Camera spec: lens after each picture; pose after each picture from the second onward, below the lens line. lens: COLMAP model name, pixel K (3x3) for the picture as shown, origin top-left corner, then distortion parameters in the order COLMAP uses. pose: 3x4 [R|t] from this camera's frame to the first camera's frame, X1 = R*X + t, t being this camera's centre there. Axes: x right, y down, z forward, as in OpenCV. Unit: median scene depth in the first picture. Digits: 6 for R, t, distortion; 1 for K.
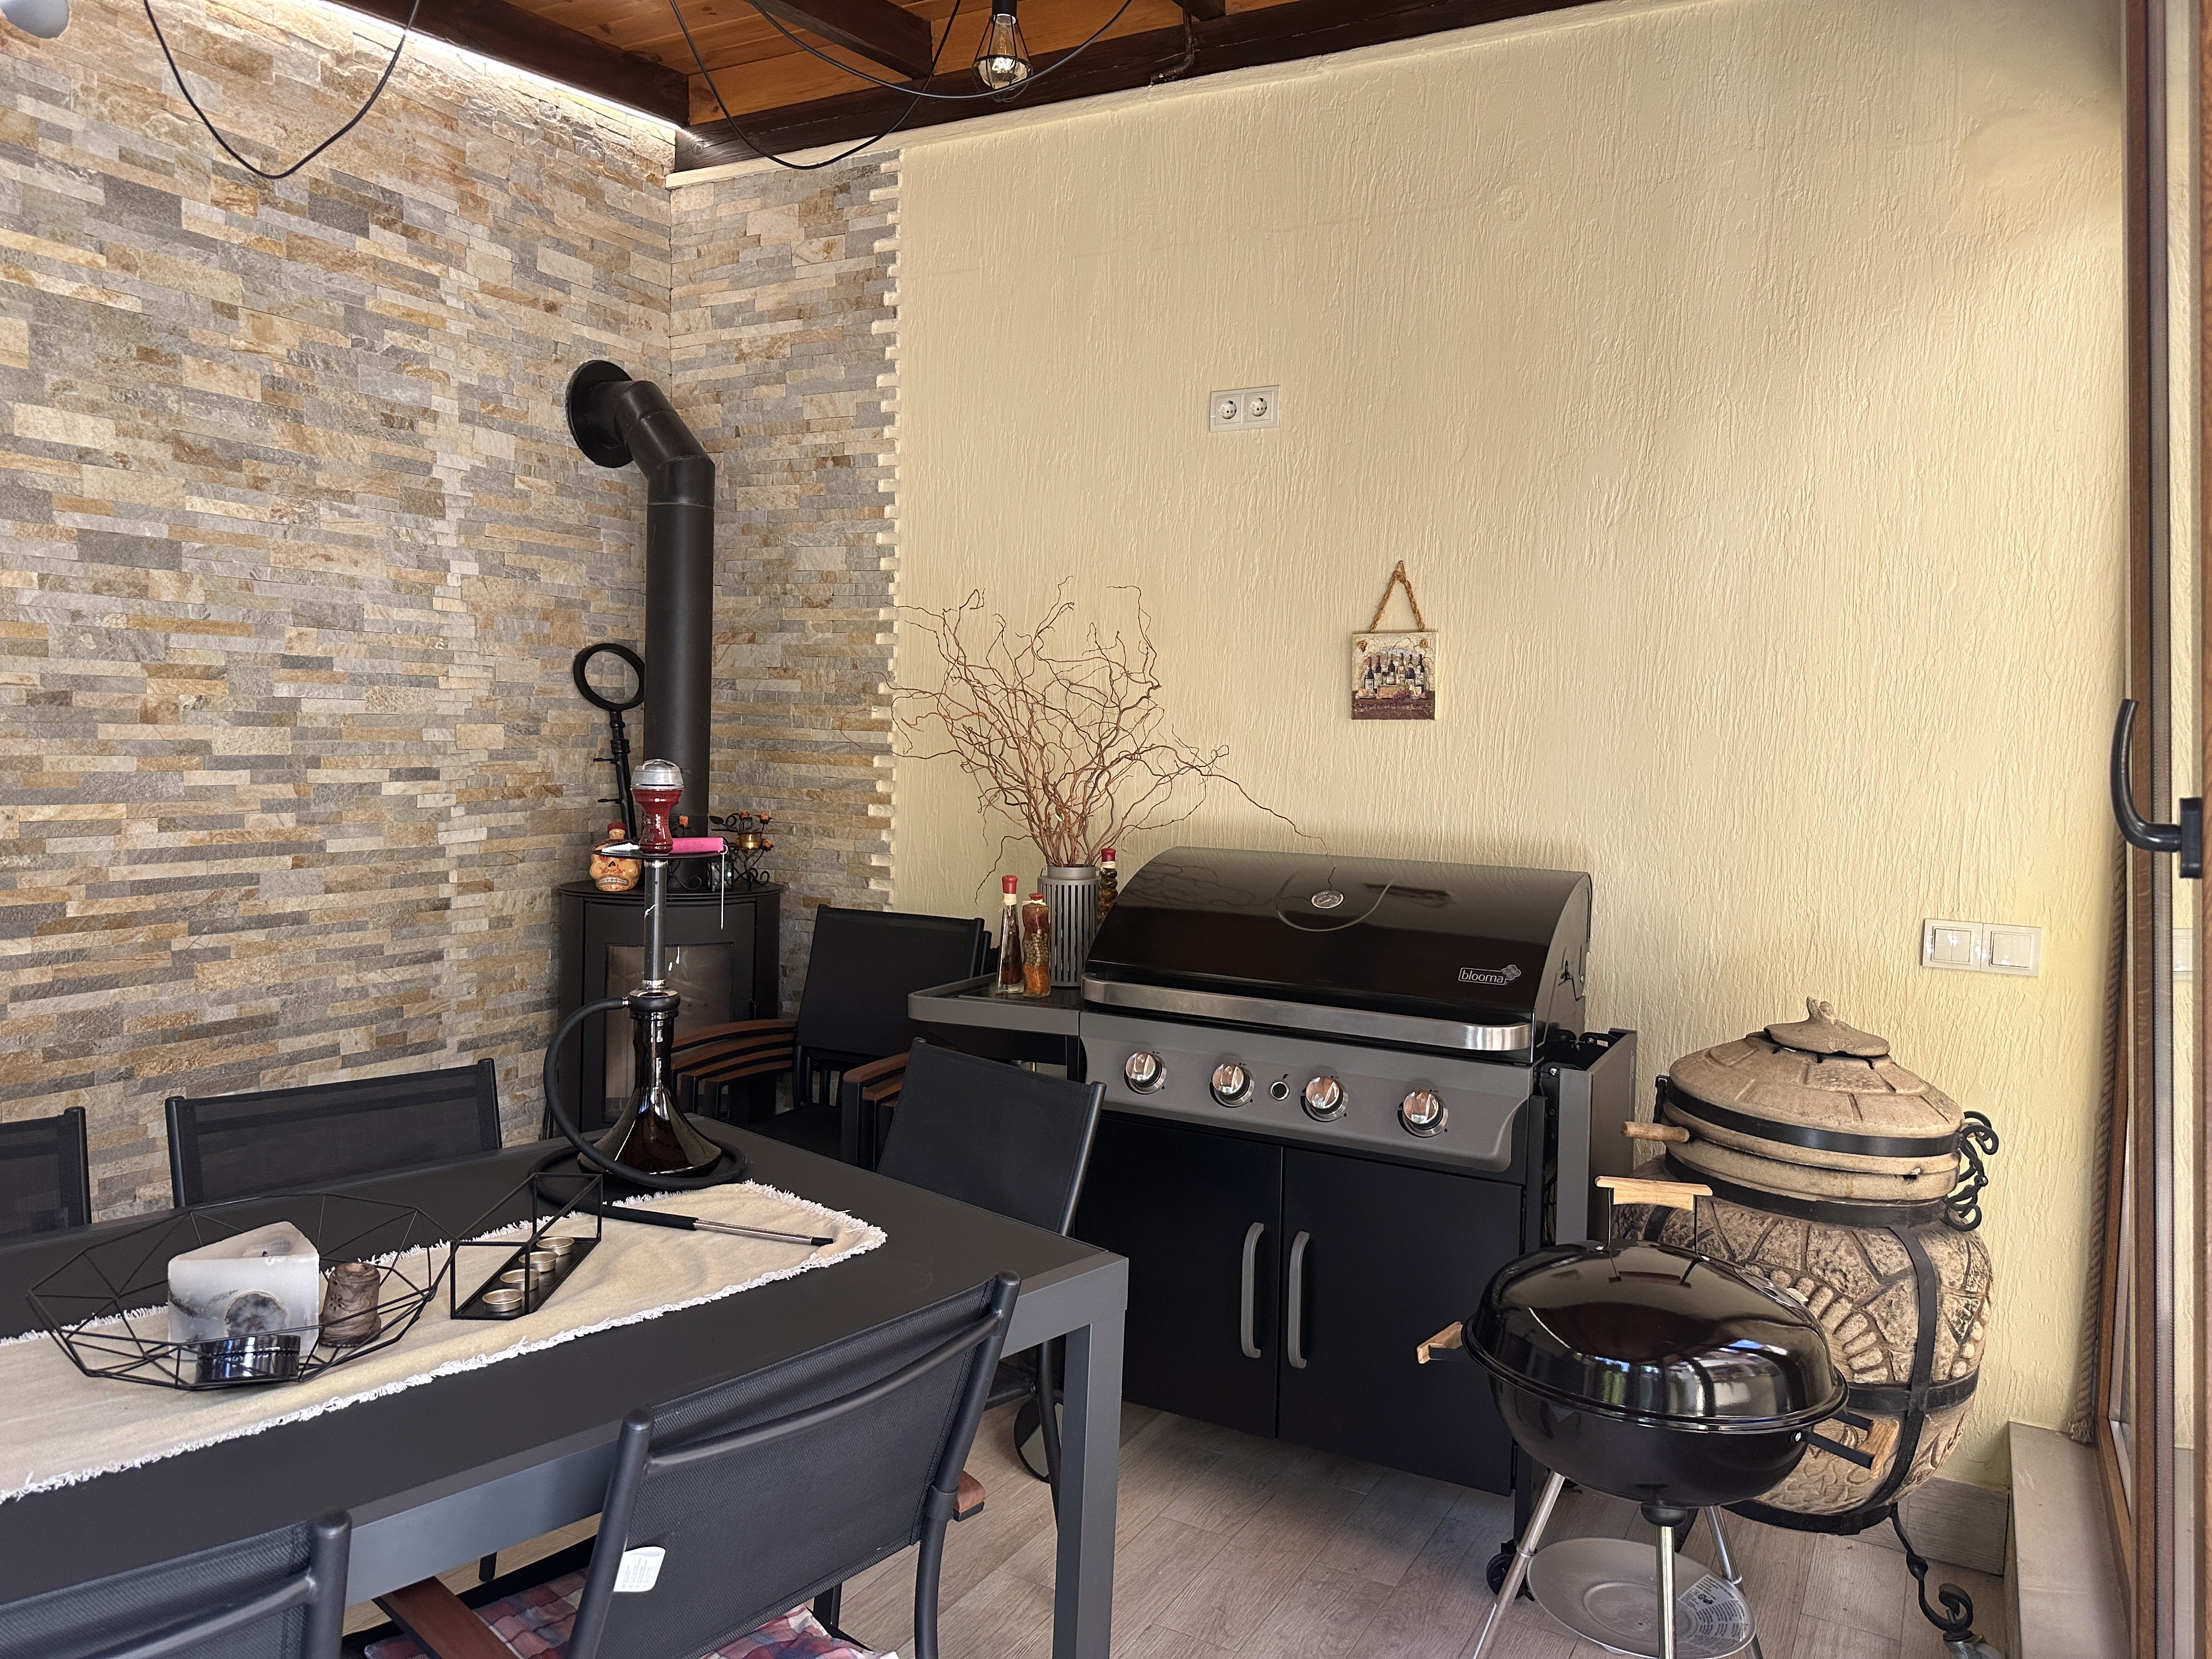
lens RADIAL K [[1561.5, 0, 1106.0], [0, 1561.5, 829.5], [0, 0, 1]] dist [0.068402, -0.089297]
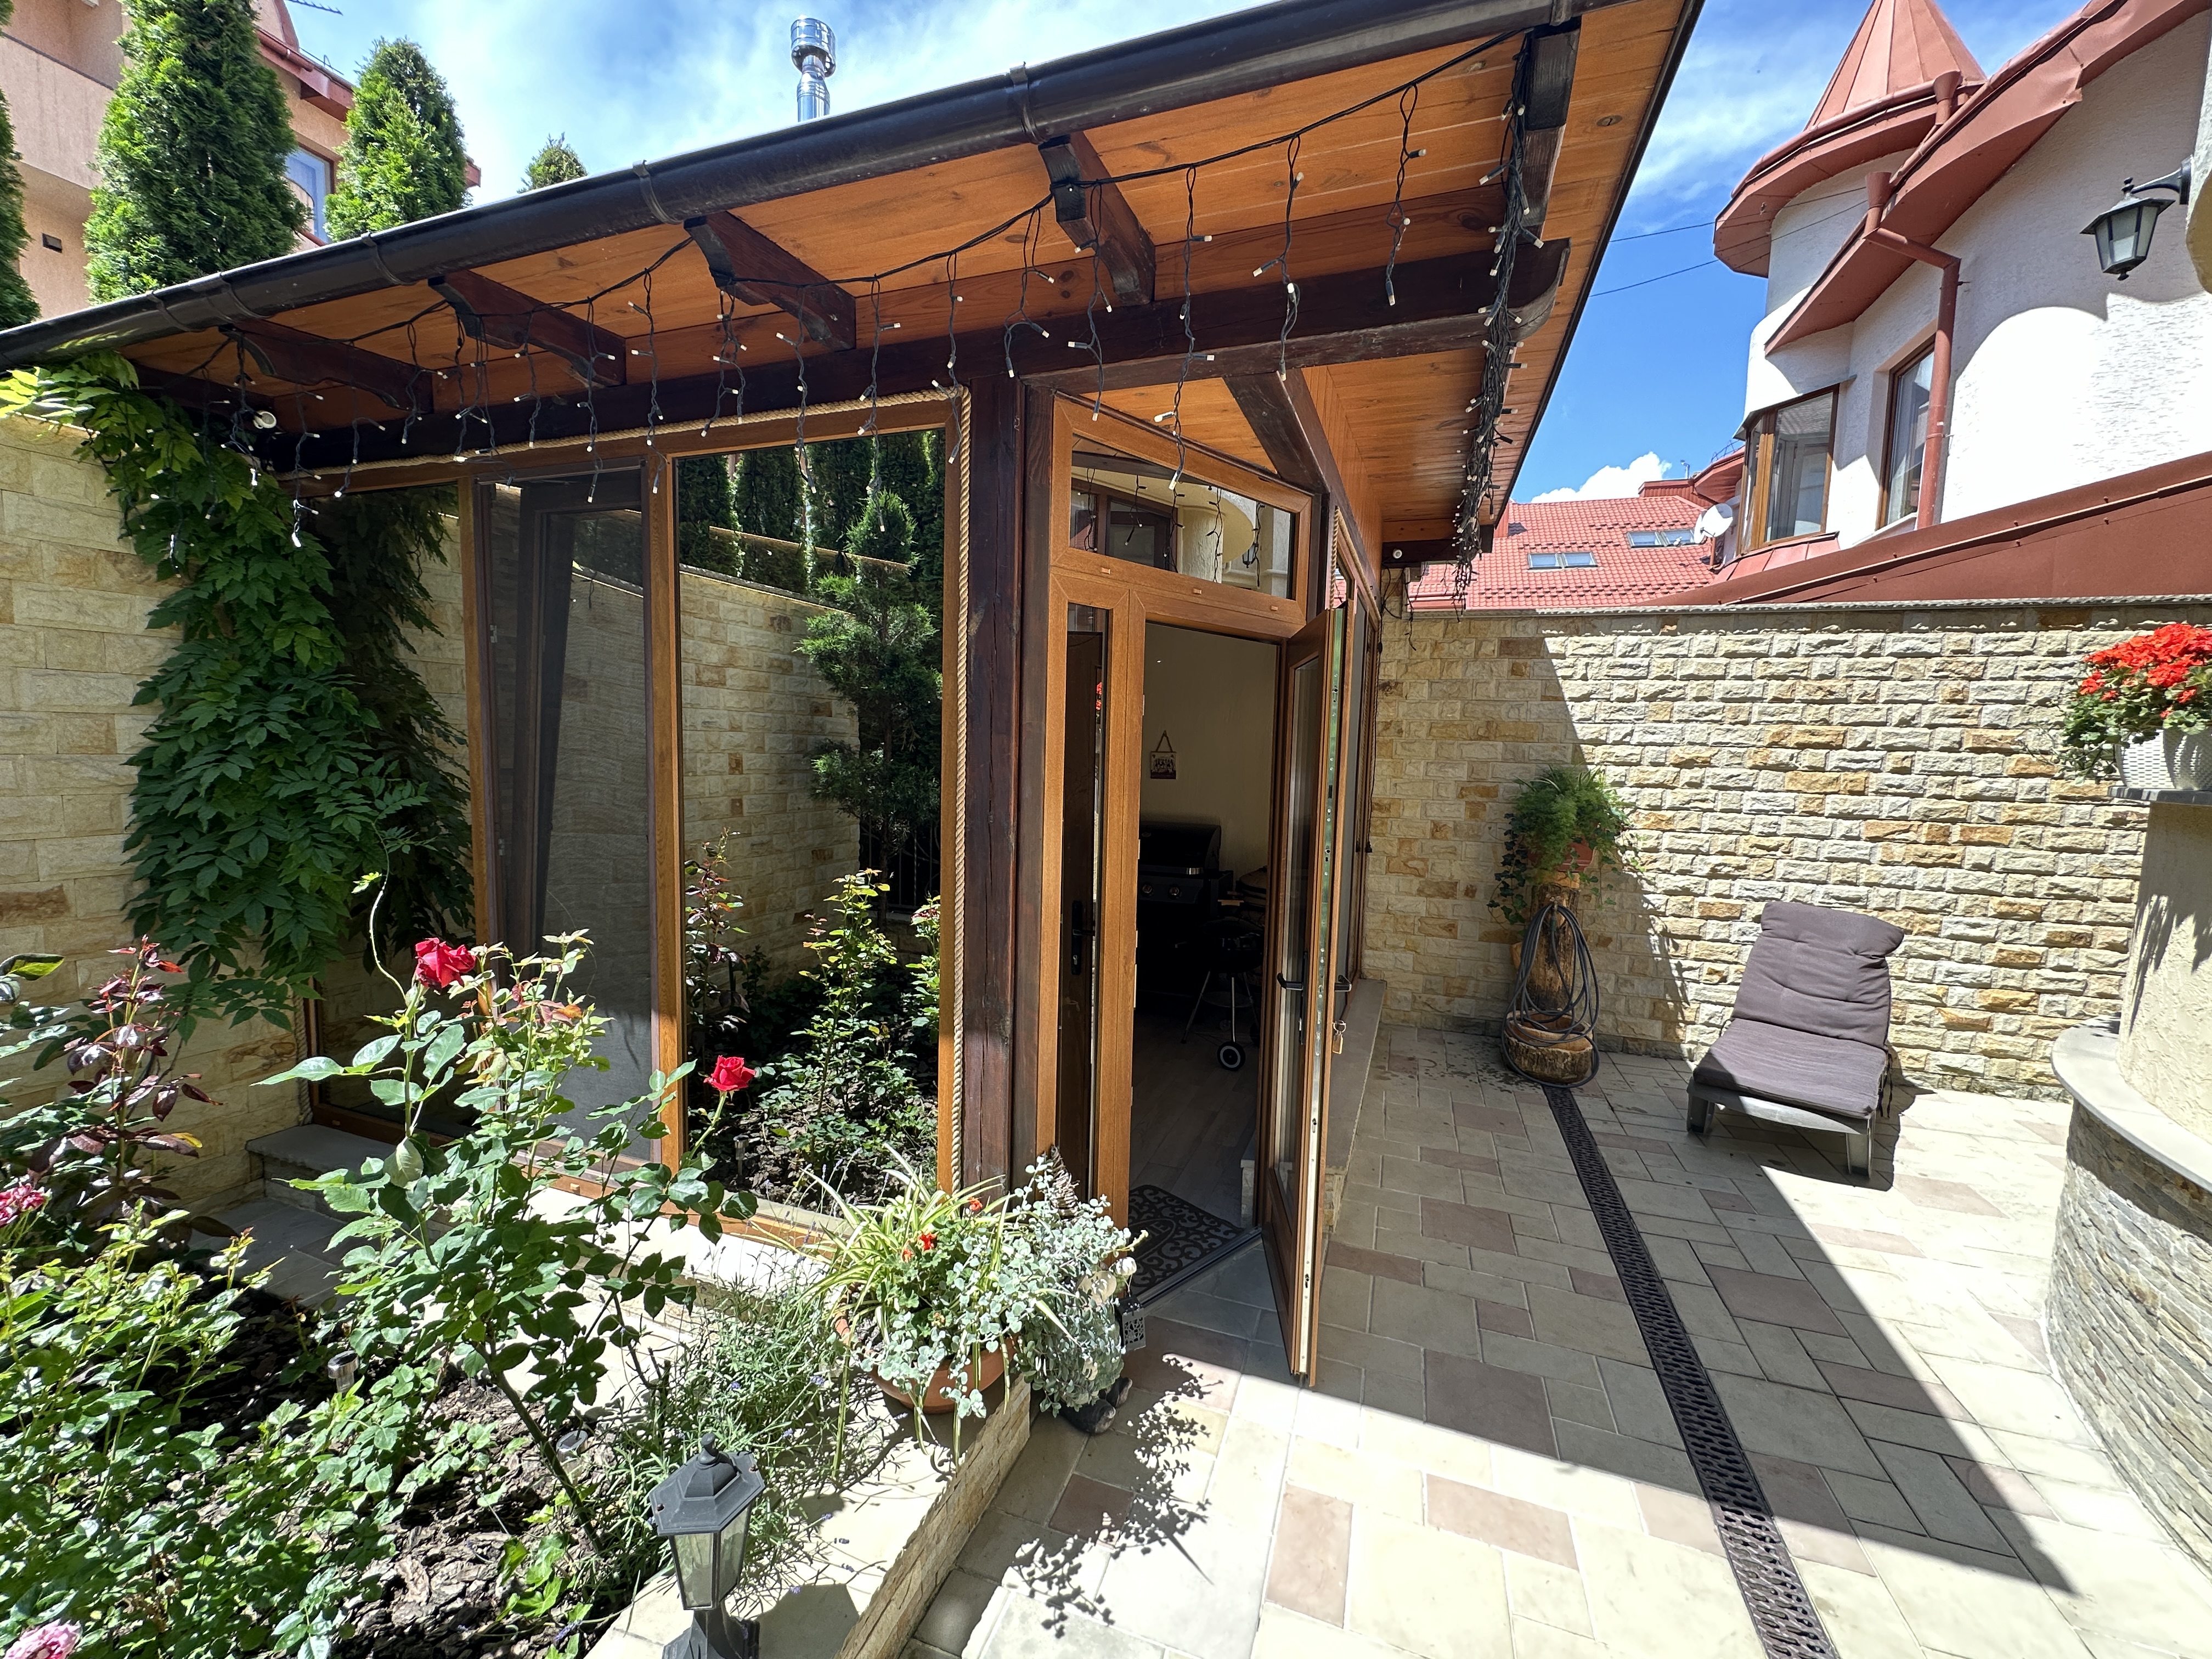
lens RADIAL K [[883.6, 0, 1106.1], [0, 883.6, 827.4], [0, 0, 1]] dist [-0.003253, 0.000811]
pose [[0.987940, -0.015529, 0.154053, -0.214870], [0.010406, 0.999367, 0.034006, -0.033421], [-0.154484, -0.031993, 0.987477, -0.797089]]
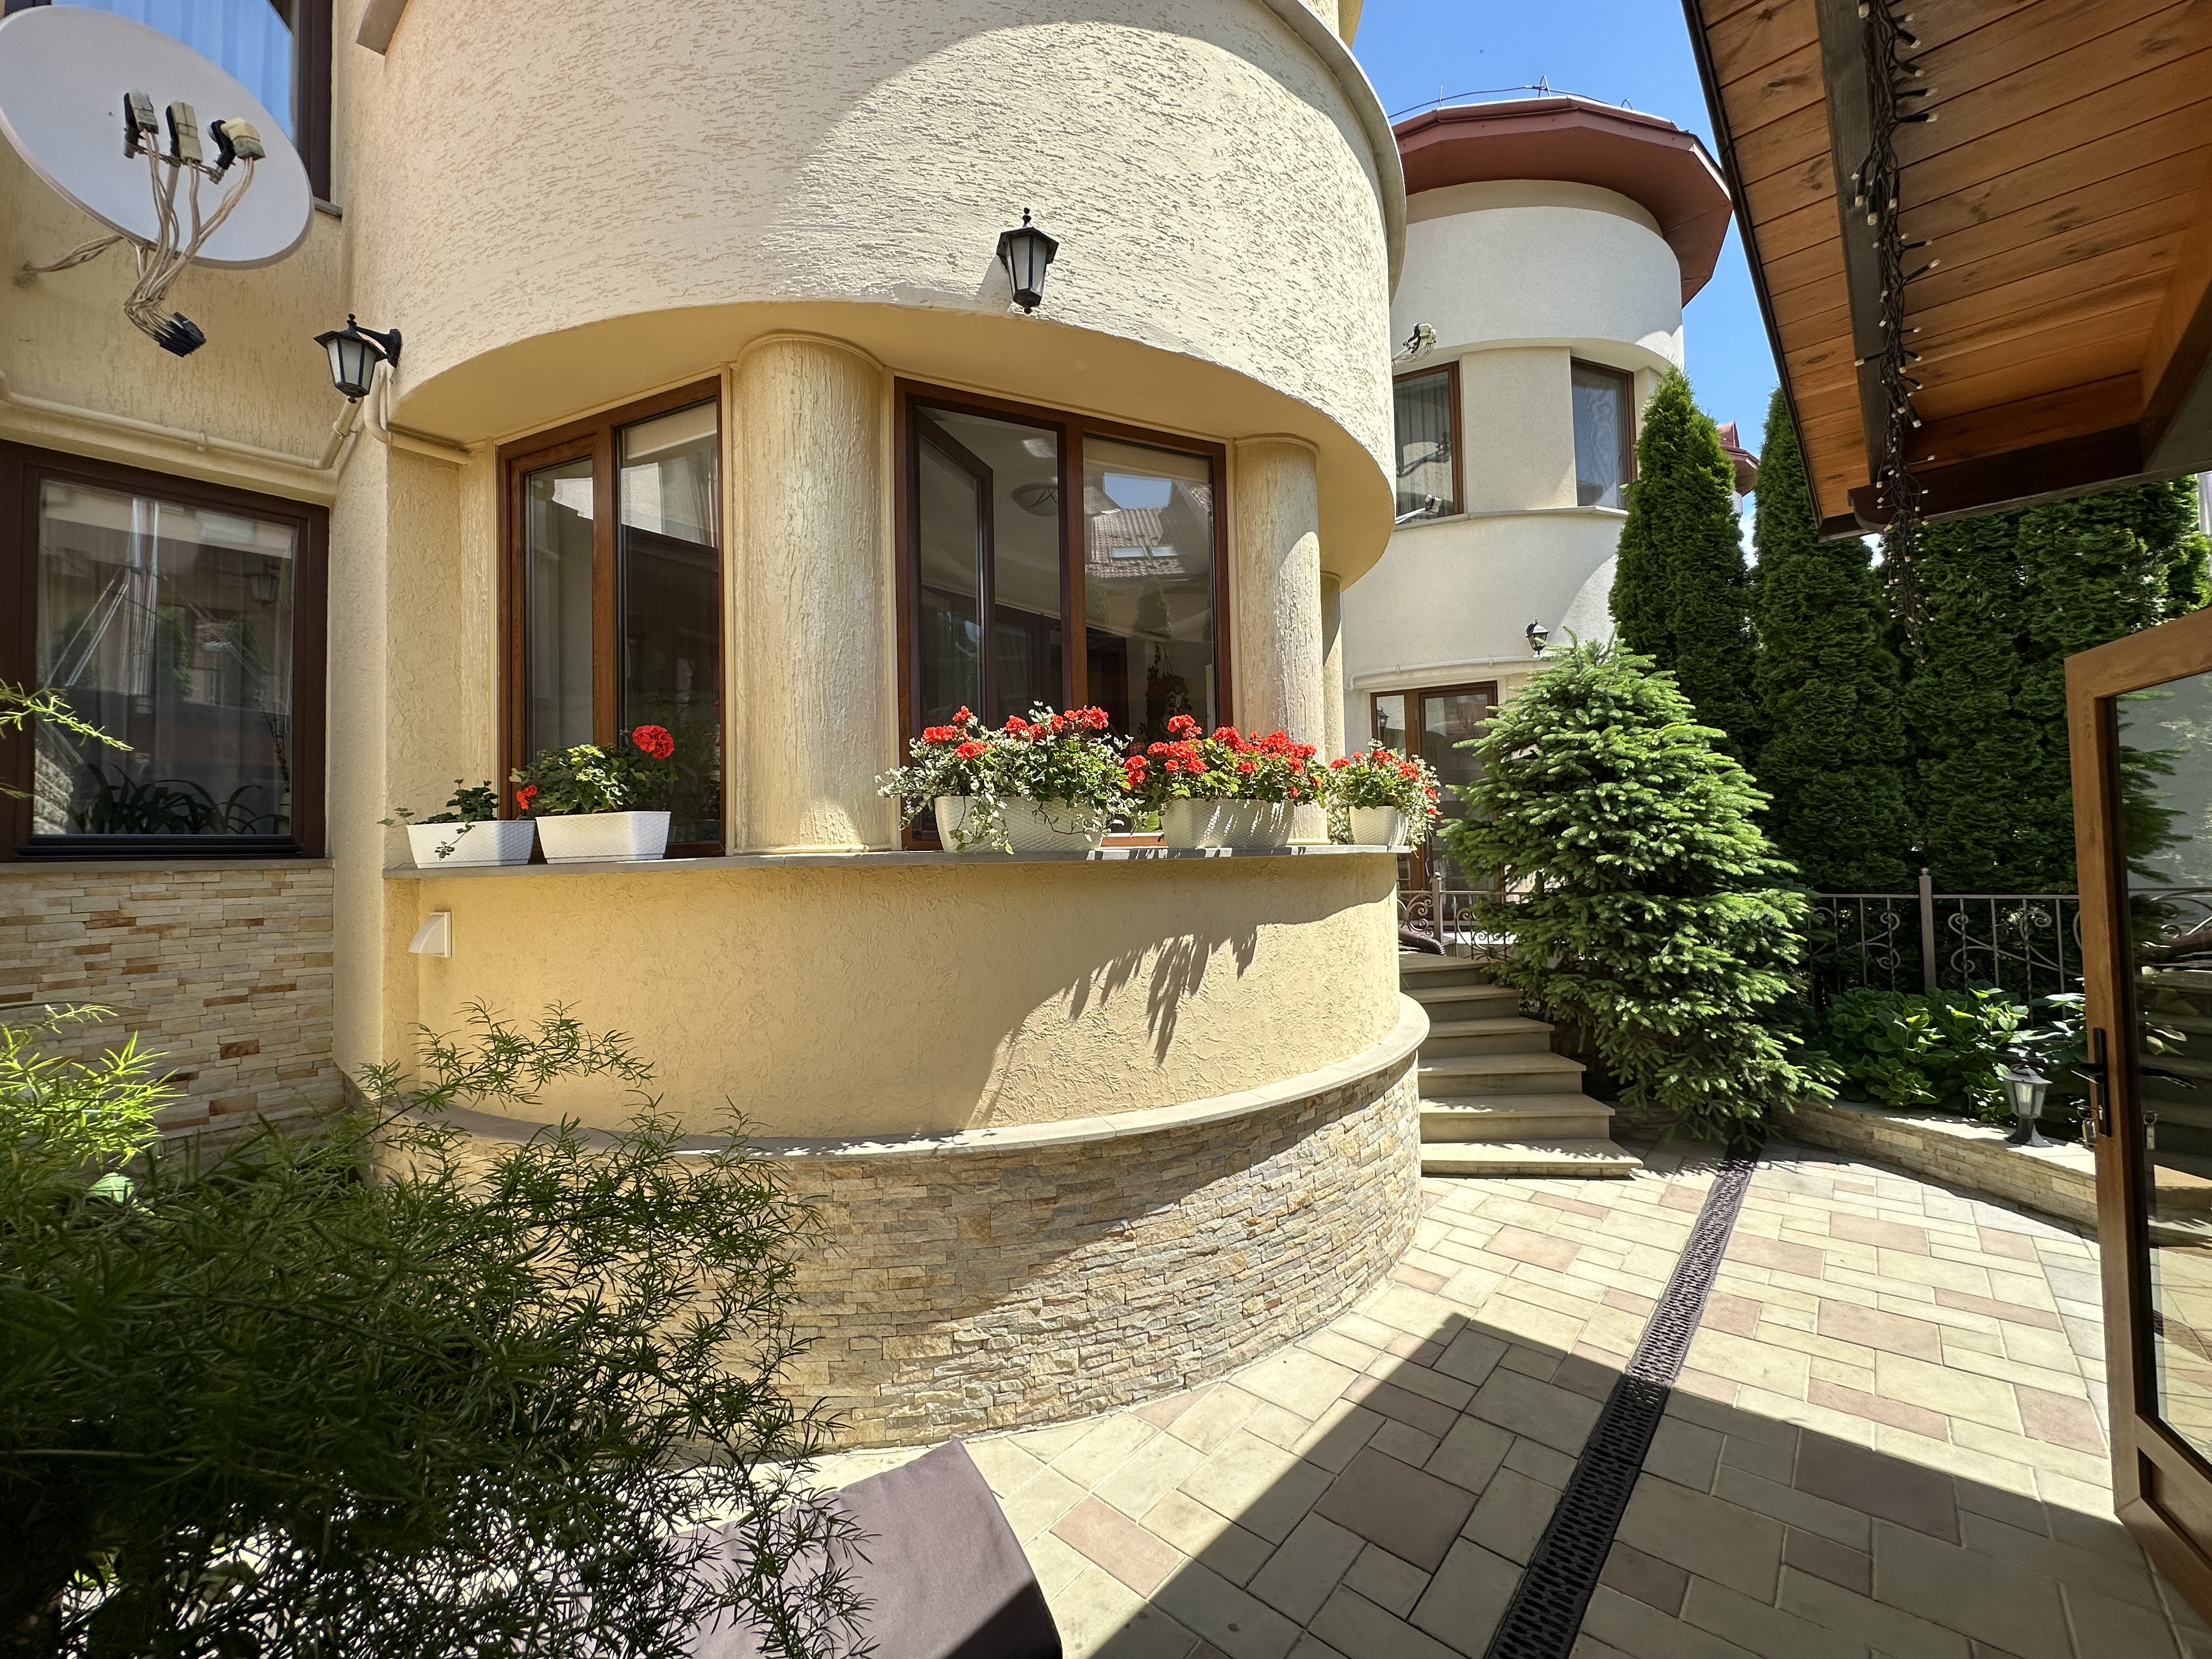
lens RADIAL K [[883.6, 0, 1106.1], [0, 883.6, 827.4], [0, 0, 1]] dist [-0.003253, 0.000811]
pose [[-0.974227, 0.007397, 0.225450, 0.605028], [0.015304, 0.999327, 0.033347, -0.081431], [-0.225052, 0.035938, -0.973684, 0.615107]]
